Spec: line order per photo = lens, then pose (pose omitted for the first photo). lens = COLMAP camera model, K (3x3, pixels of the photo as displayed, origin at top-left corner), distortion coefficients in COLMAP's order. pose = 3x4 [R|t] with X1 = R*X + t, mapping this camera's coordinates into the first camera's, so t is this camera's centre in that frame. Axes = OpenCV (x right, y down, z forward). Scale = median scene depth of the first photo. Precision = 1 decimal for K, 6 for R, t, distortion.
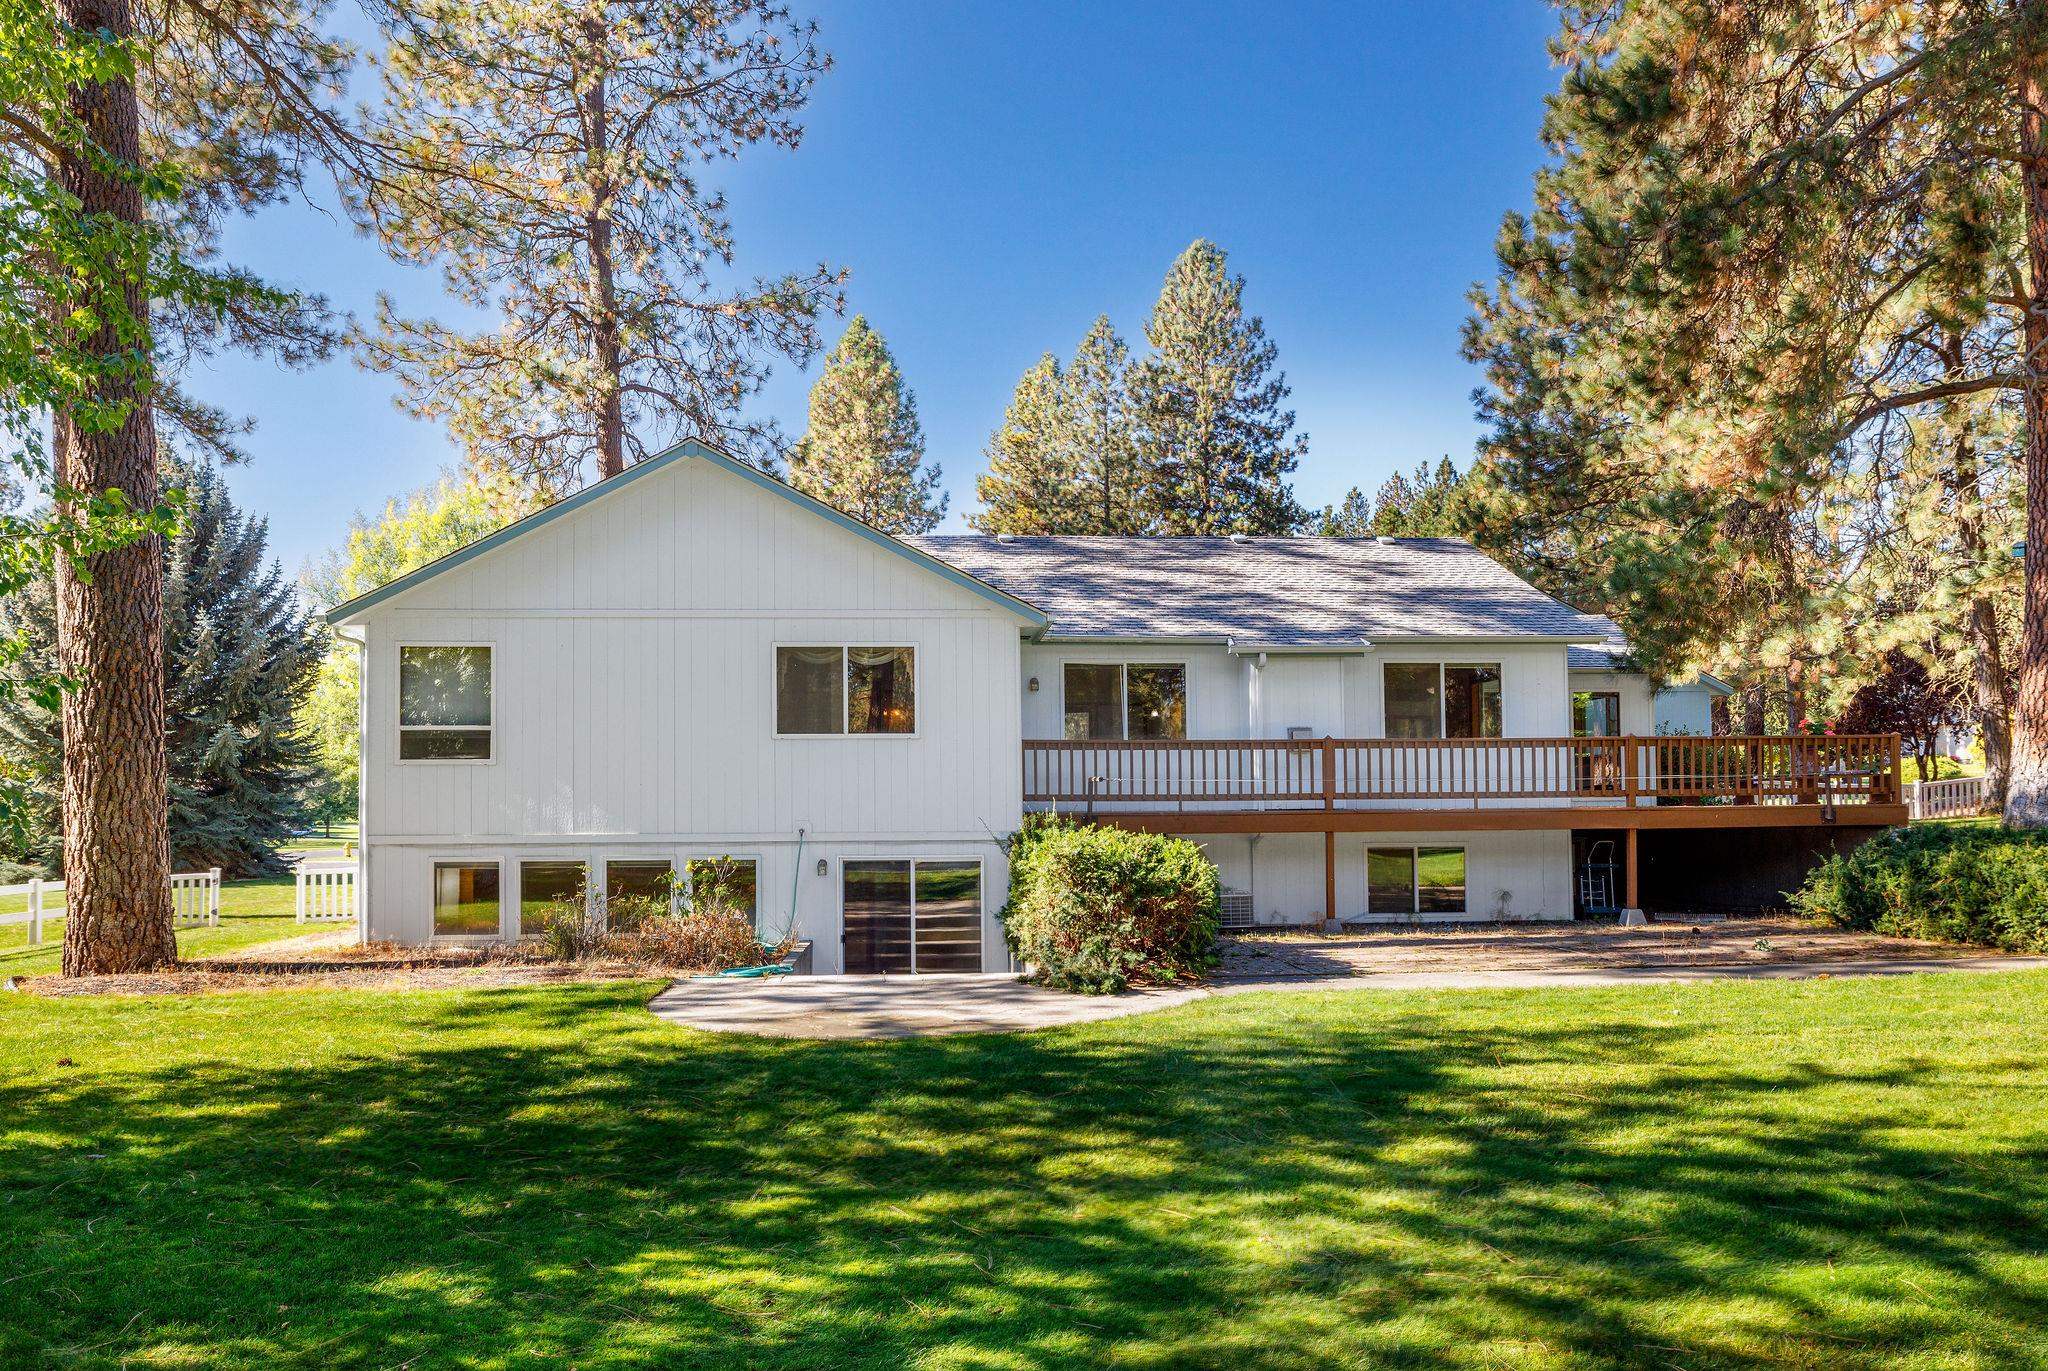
lens RADIAL K [[1304.1, 0, 1024.0], [0, 1304.1, 685.5], [0, 0, 1]] dist [0.001086, 0.000024]
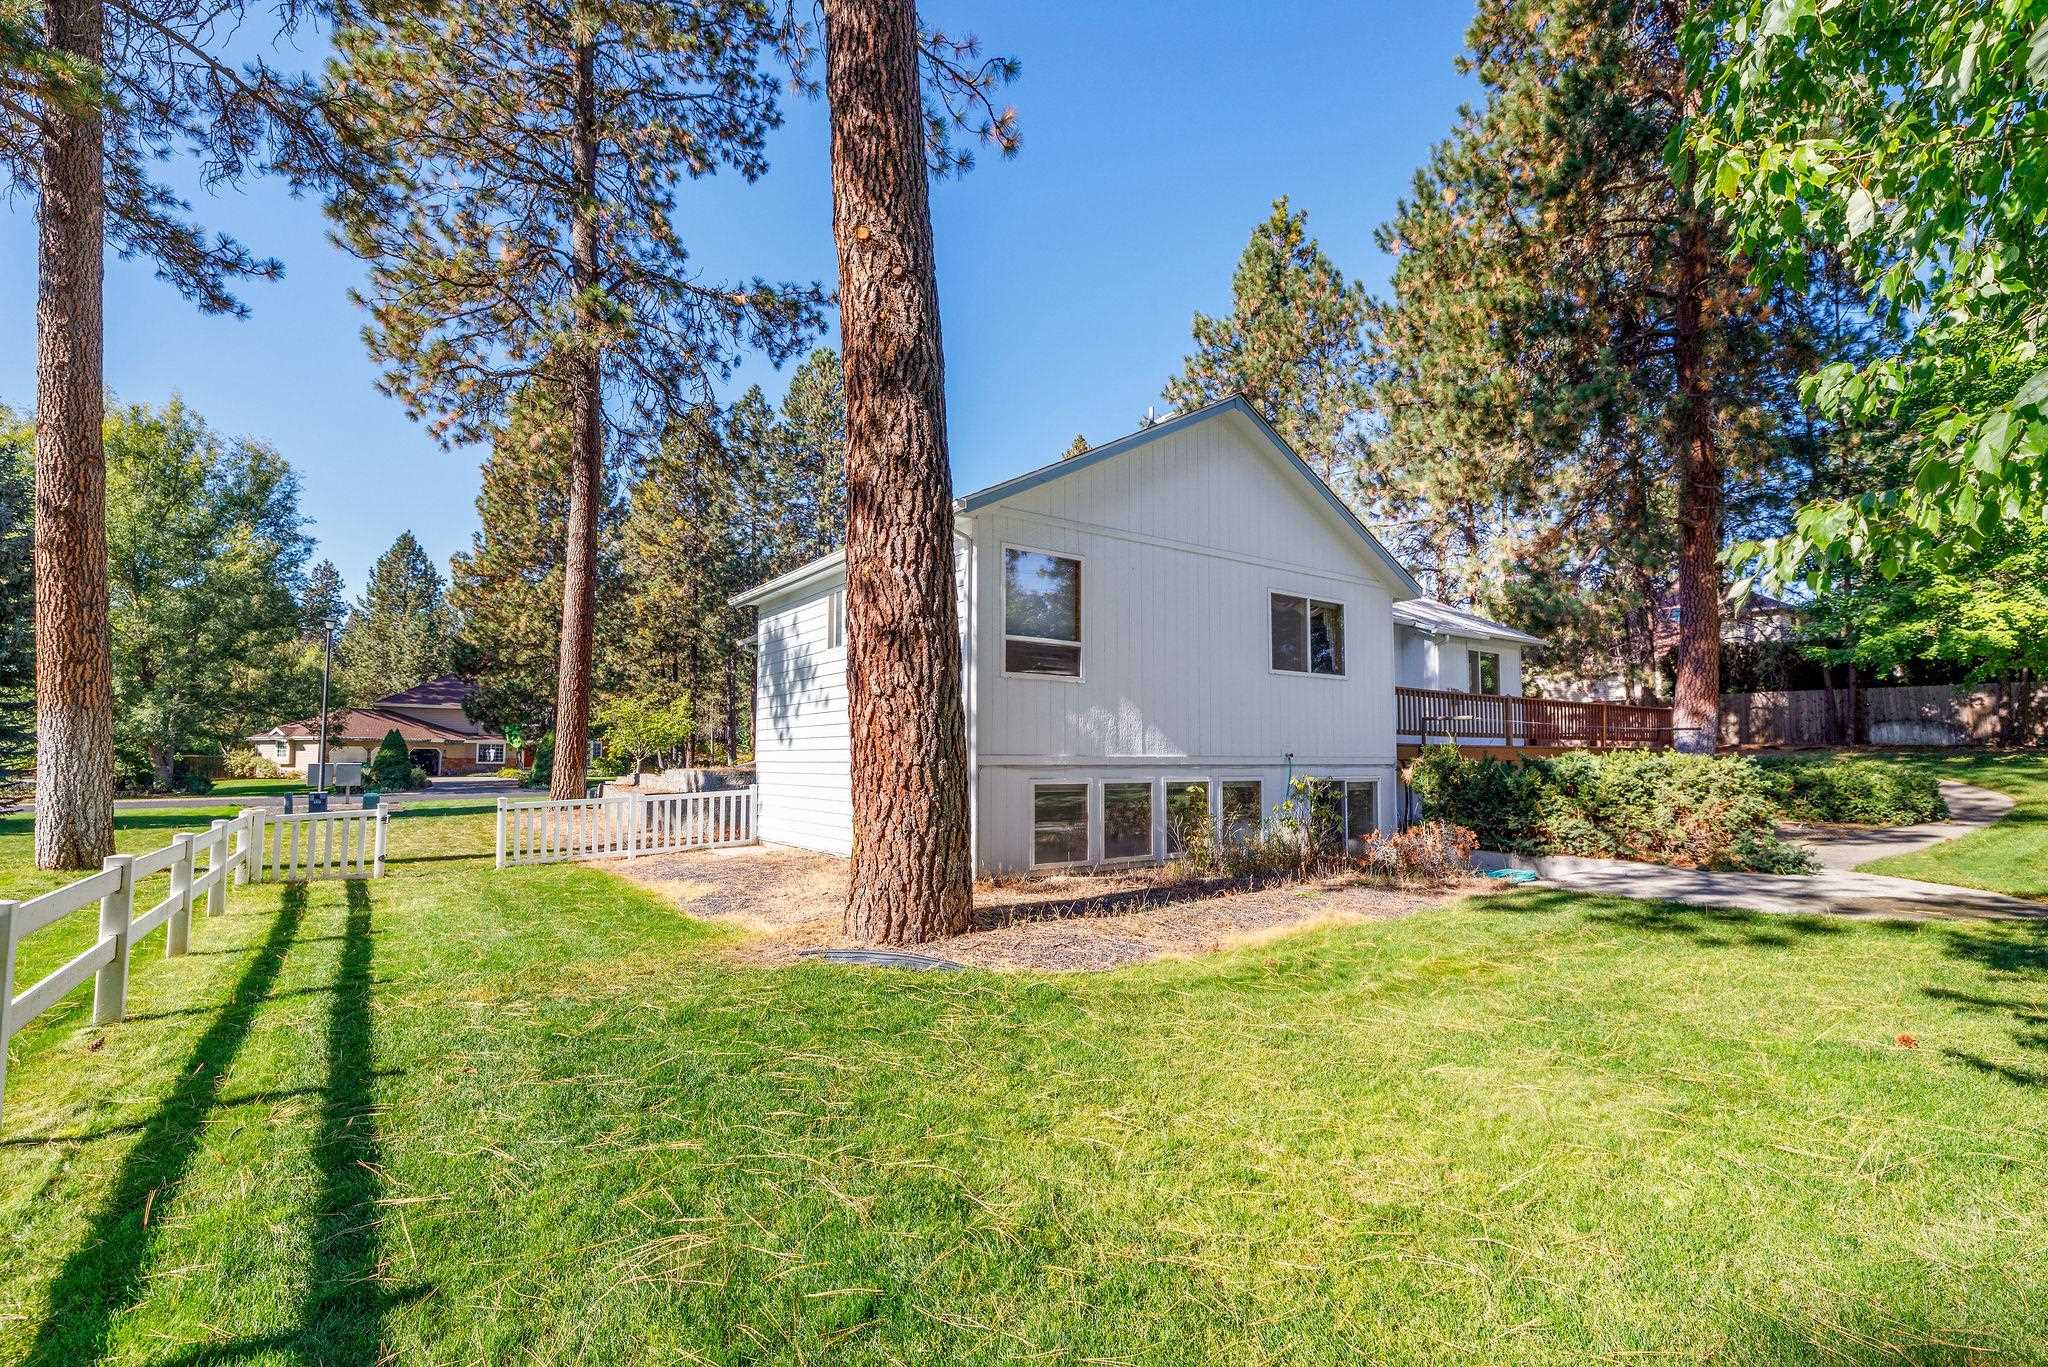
lens RADIAL K [[861.6, 0, 1024.0], [0, 861.6, 683.5], [0, 0, 1]] dist [-0.000532, -0.000079]
pose [[0.855306, 0.049127, 0.515788, -0.769404], [-0.052364, 0.998594, -0.008280, 0.068600], [-0.515470, -0.019926, 0.856676, 0.471292]]
